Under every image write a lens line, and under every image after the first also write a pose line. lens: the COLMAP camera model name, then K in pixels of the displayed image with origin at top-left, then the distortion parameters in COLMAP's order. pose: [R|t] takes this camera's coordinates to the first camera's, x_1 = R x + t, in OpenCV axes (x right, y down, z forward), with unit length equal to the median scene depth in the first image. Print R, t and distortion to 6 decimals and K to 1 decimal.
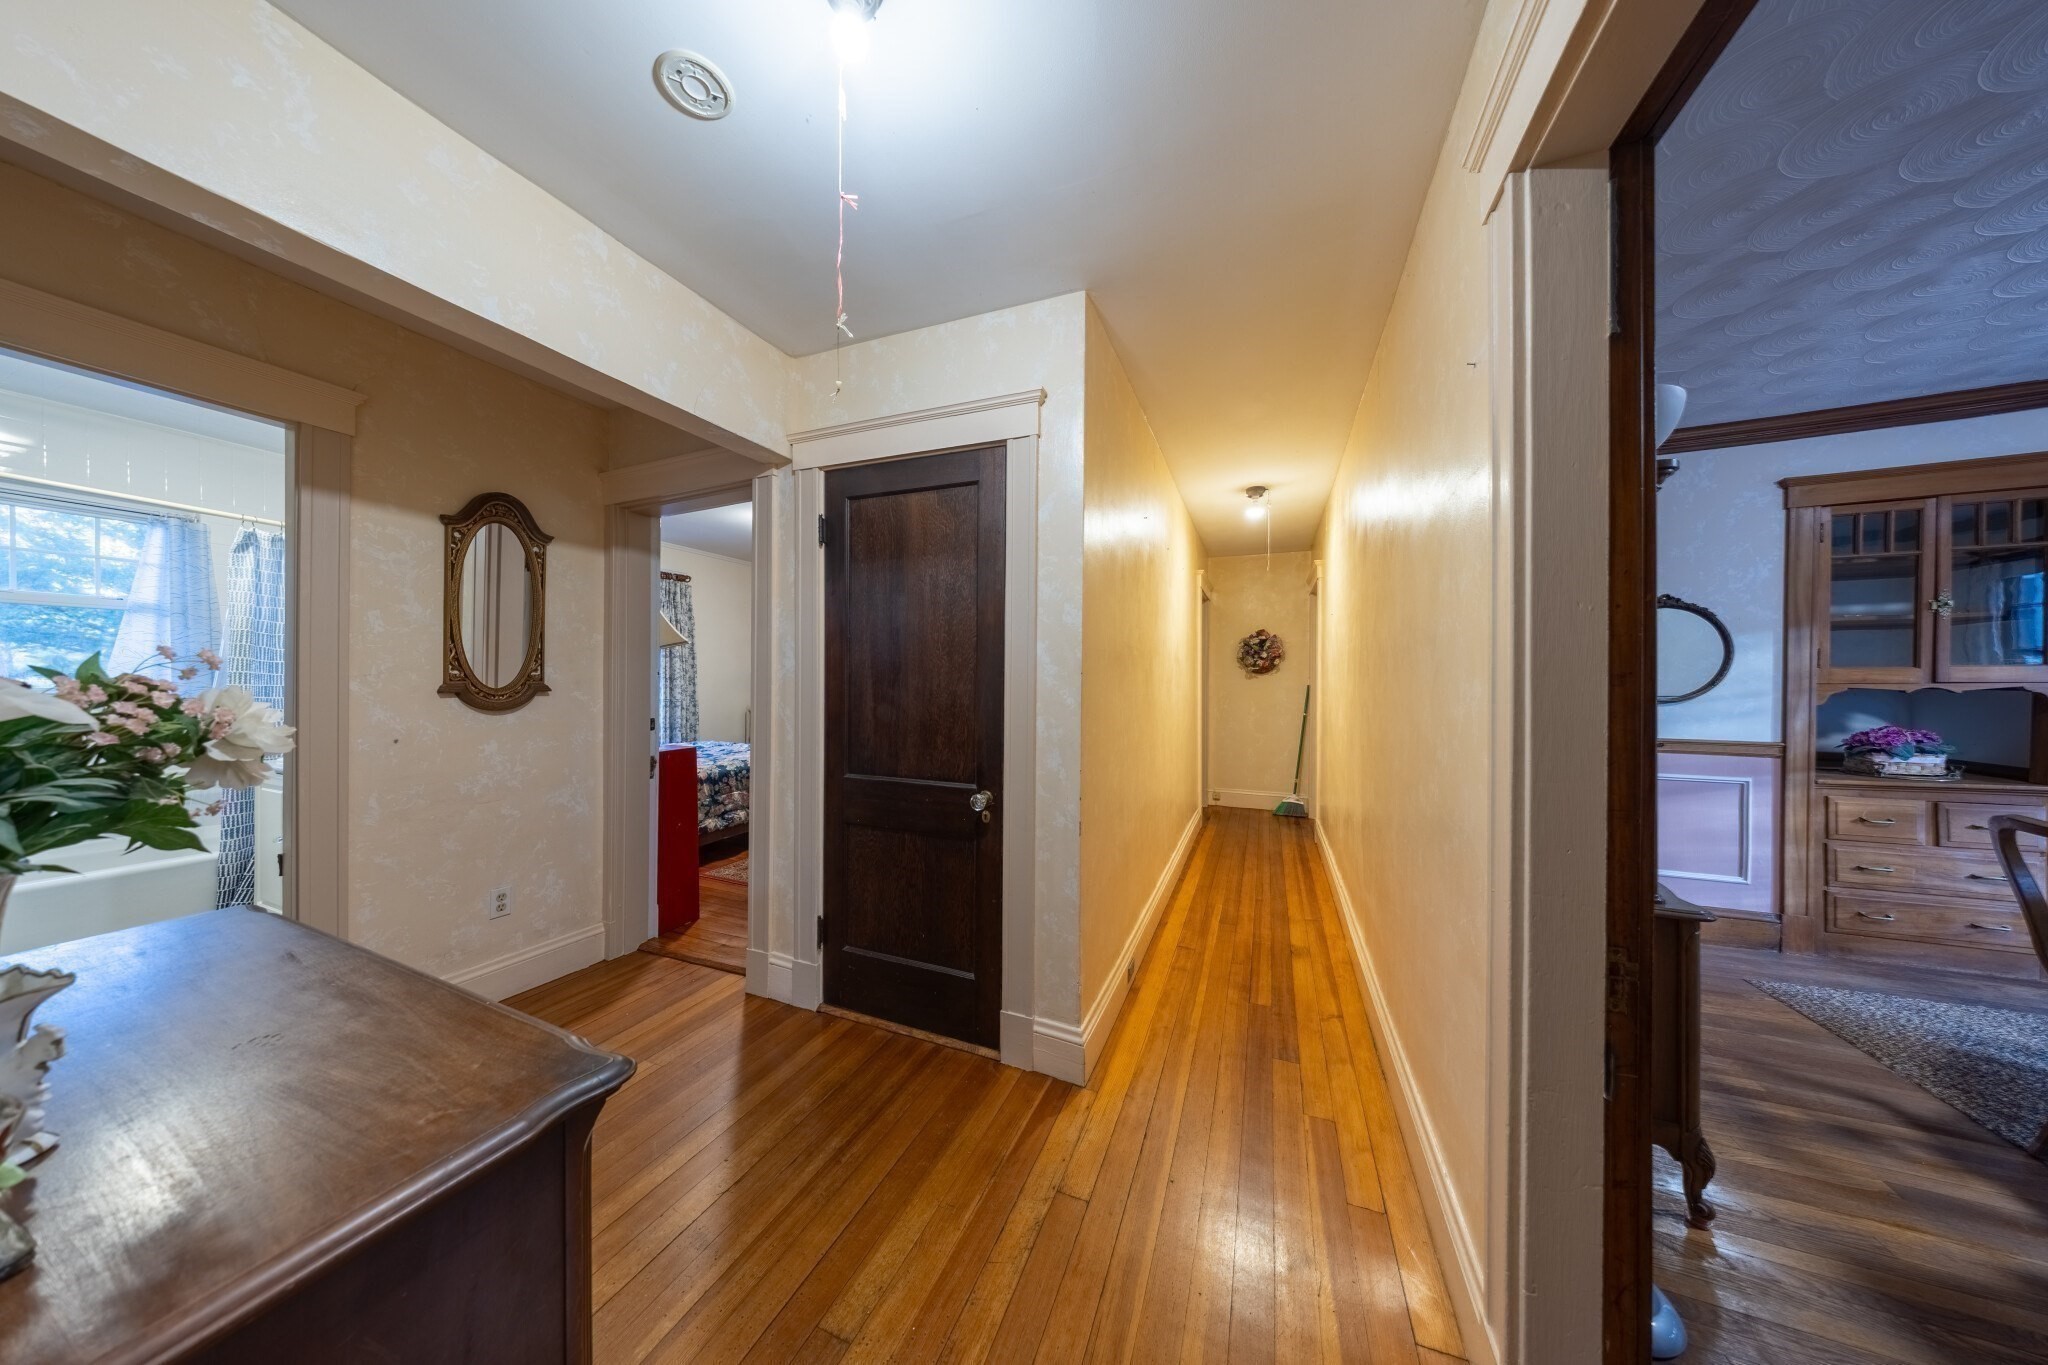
lens RADIAL K [[607.1, 0, 1024.0], [0, 607.1, 682.5], [0, 0, 1]] dist [0.013260, -0.000047]
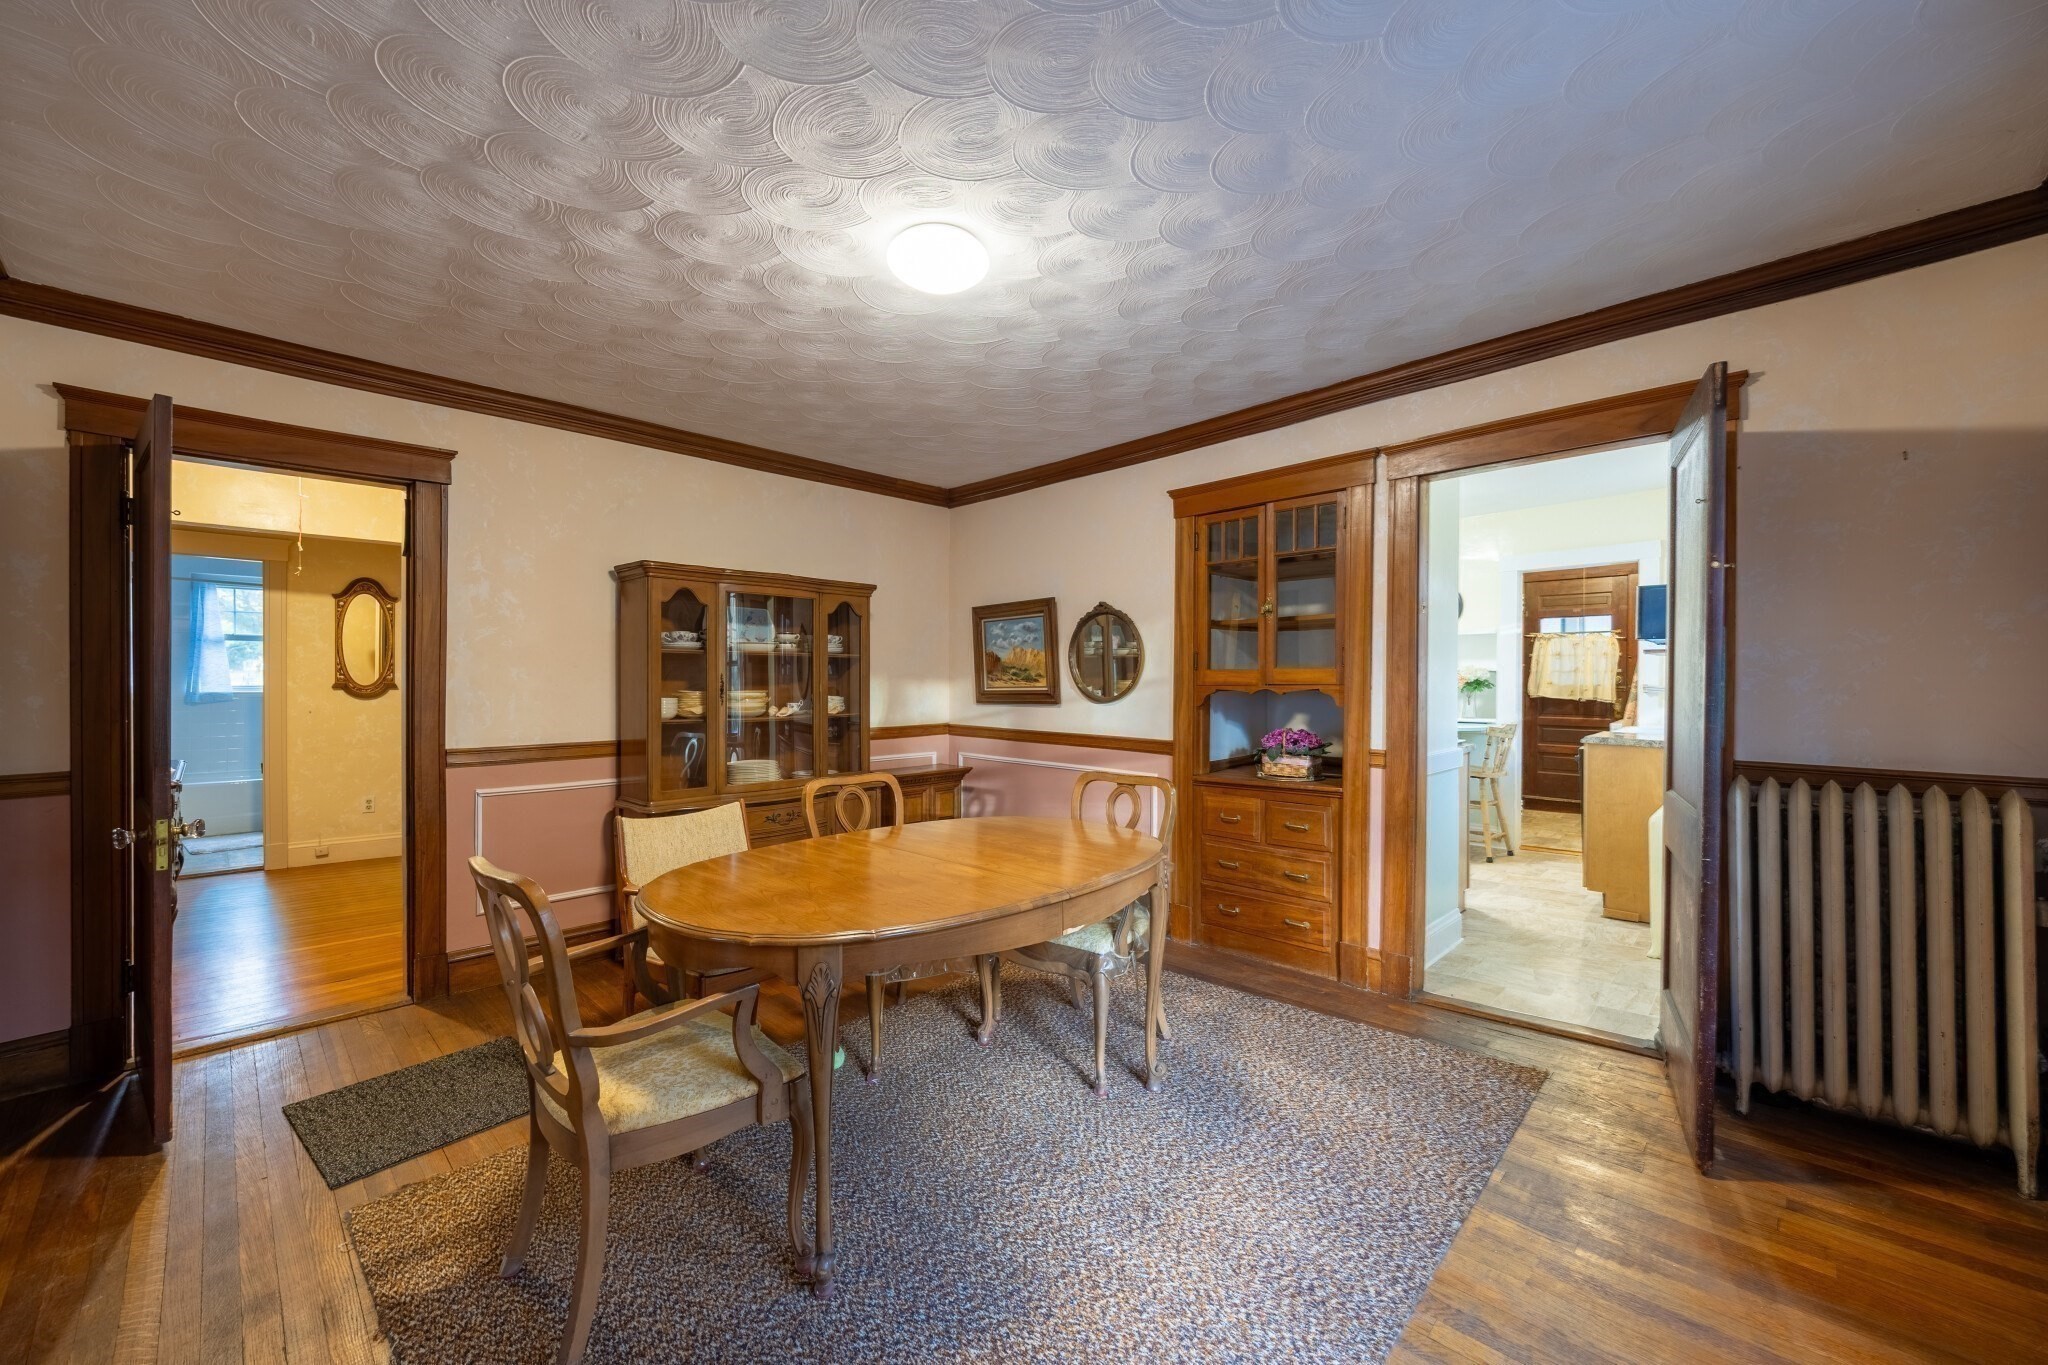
lens RADIAL K [[773.4, 0, 1024.0], [0, 773.4, 682.5], [0, 0, 1]] dist [-0.001108, -0.000195]
pose [[0.925928, 0.001523, -0.377698, 1.924829], [-0.000789, 0.999997, 0.002099, -0.005808], [0.377700, -0.001645, 0.925926, -0.398224]]
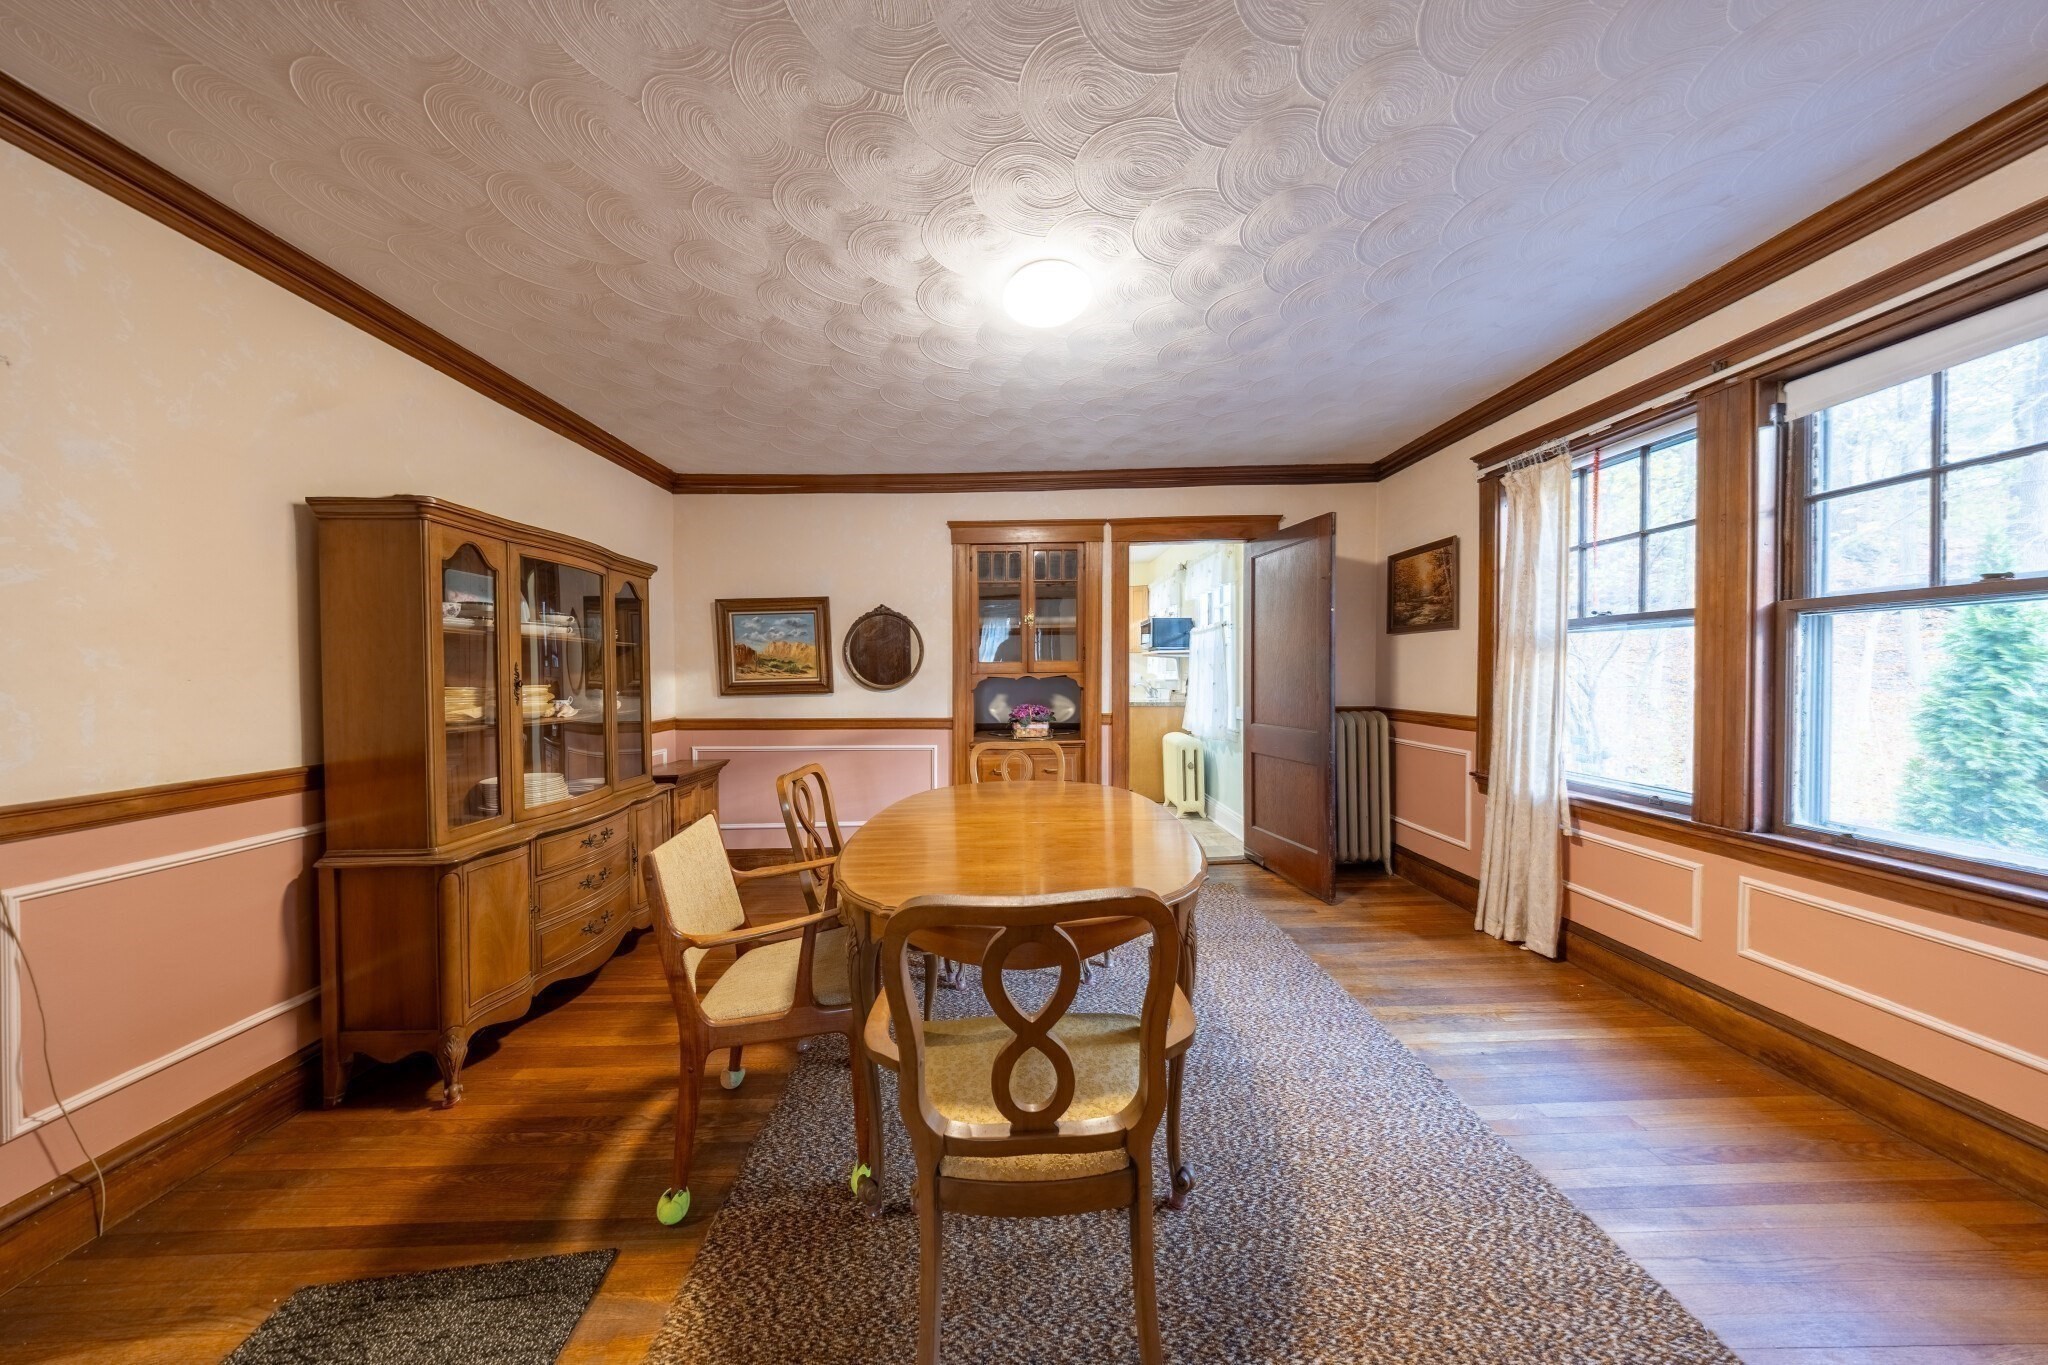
lens RADIAL K [[607.1, 0, 1024.0], [0, 607.1, 682.5], [0, 0, 1]] dist [0.013260, -0.000047]
pose [[0.925321, -0.014463, 0.378908, 1.132519], [0.009711, 0.999848, 0.014449, 0.004006], [-0.379060, -0.009691, 0.925321, -0.350181]]
